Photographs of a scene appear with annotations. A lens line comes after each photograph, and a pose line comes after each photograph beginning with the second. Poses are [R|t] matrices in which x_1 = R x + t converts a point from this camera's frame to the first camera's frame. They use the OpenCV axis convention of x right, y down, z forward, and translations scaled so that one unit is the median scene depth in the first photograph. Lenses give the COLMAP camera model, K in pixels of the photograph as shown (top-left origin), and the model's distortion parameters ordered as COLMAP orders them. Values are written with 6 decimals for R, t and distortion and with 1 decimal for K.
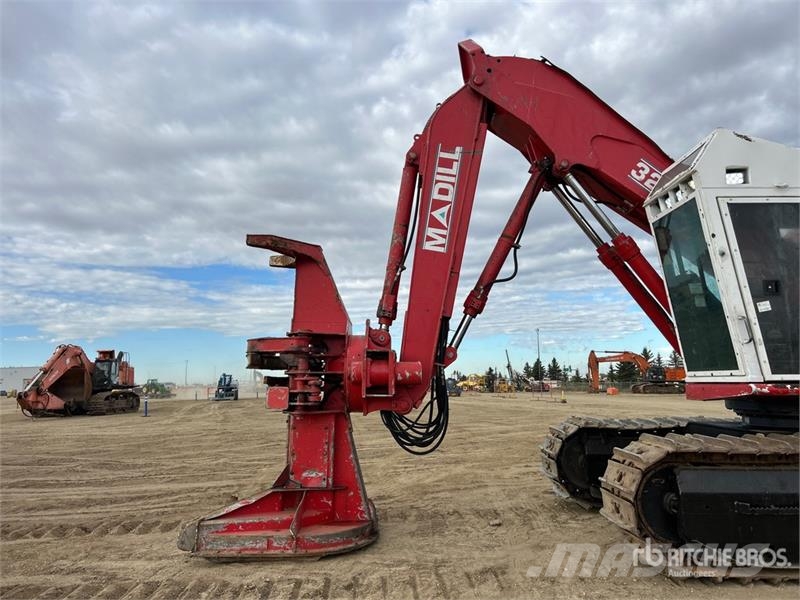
lens RADIAL K [[597.8, 0, 402.6], [0, 597.8, 295.8], [0, 0, 1]] dist [0.075673, -0.083403]
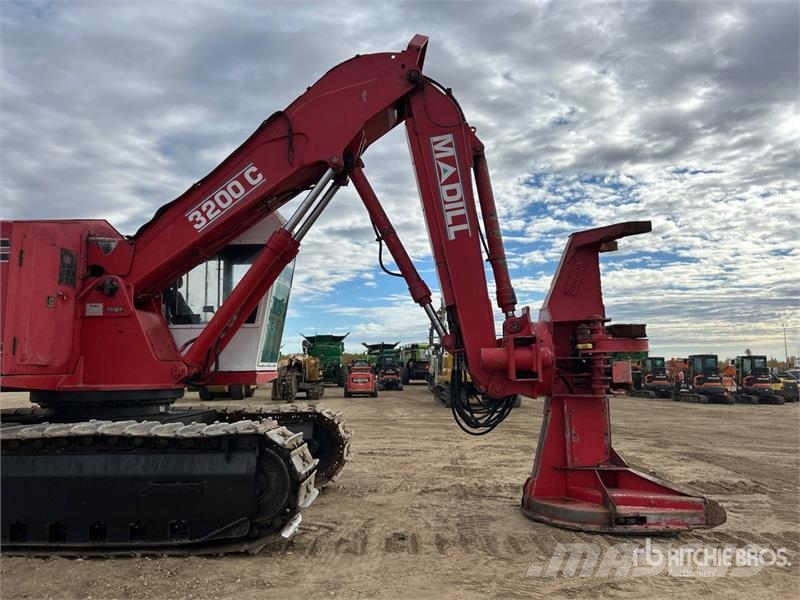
lens RADIAL K [[597.8, 0, 399.2], [0, 597.8, 300.2], [0, 0, 1]] dist [0.075673, -0.083403]
pose [[-0.998838, 0.021065, 0.043344, 0.116997], [0.009319, 0.966859, -0.255141, 0.295299], [-0.047282, -0.254440, -0.965932, 2.041996]]
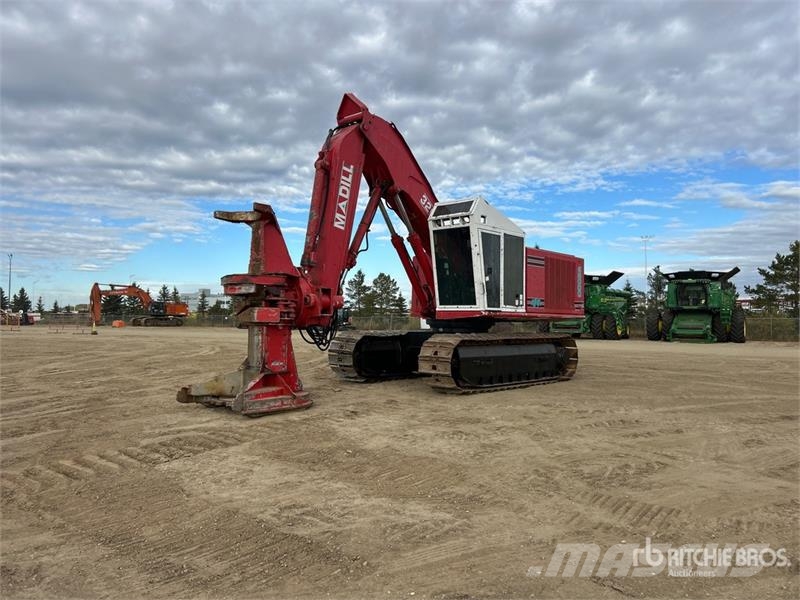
lens RADIAL K [[597.8, 0, 402.1], [0, 597.8, 295.1], [0, 0, 1]] dist [0.075673, -0.083403]
pose [[0.669457, 0.043807, 0.741558, -1.030902], [-0.121972, 0.991193, 0.051560, 0.000687], [-0.732768, -0.124967, 0.668905, -0.238871]]
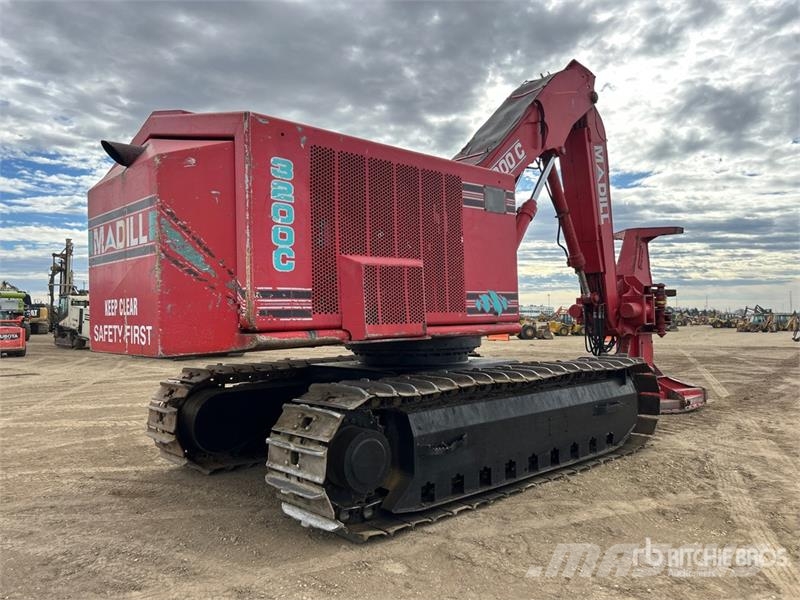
lens RADIAL K [[597.8, 0, 400.4], [0, 597.8, 297.7], [0, 0, 1]] dist [0.075673, -0.083403]
pose [[-0.748689, -0.000734, -0.662921, 1.389021], [0.114712, 0.984771, -0.130643, 0.237502], [0.652921, -0.173856, -0.737203, 1.782592]]
